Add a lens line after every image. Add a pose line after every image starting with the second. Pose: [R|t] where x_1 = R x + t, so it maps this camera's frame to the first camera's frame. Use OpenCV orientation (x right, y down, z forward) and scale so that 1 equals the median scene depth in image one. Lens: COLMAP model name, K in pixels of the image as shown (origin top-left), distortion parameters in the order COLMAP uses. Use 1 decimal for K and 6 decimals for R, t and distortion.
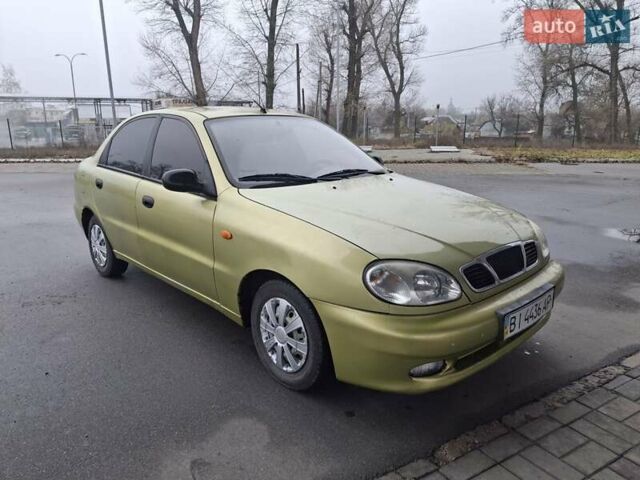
lens RADIAL K [[478.8, 0, 316.2], [0, 478.8, 244.6], [0, 0, 1]] dist [-0.001818, -0.010934]
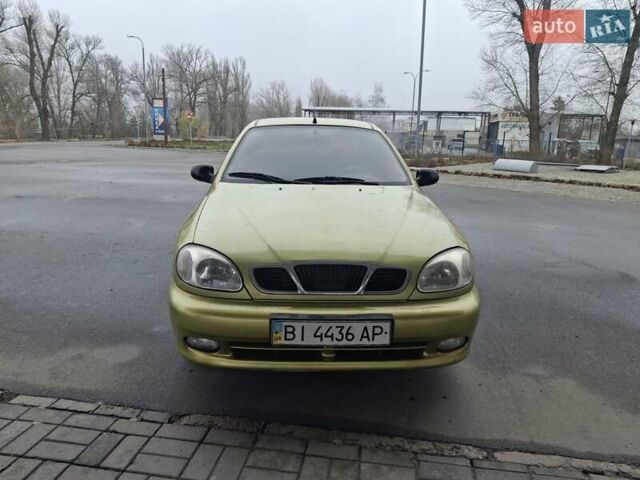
lens RADIAL K [[478.8, 0, 285.4], [0, 478.8, 229.3], [0, 0, 1]] dist [-0.001818, -0.010934]
pose [[0.758388, 0.151274, -0.634007, 0.733375], [-0.186194, 0.982443, 0.011689, -0.039845], [0.624644, 0.109184, 0.773239, 0.151521]]
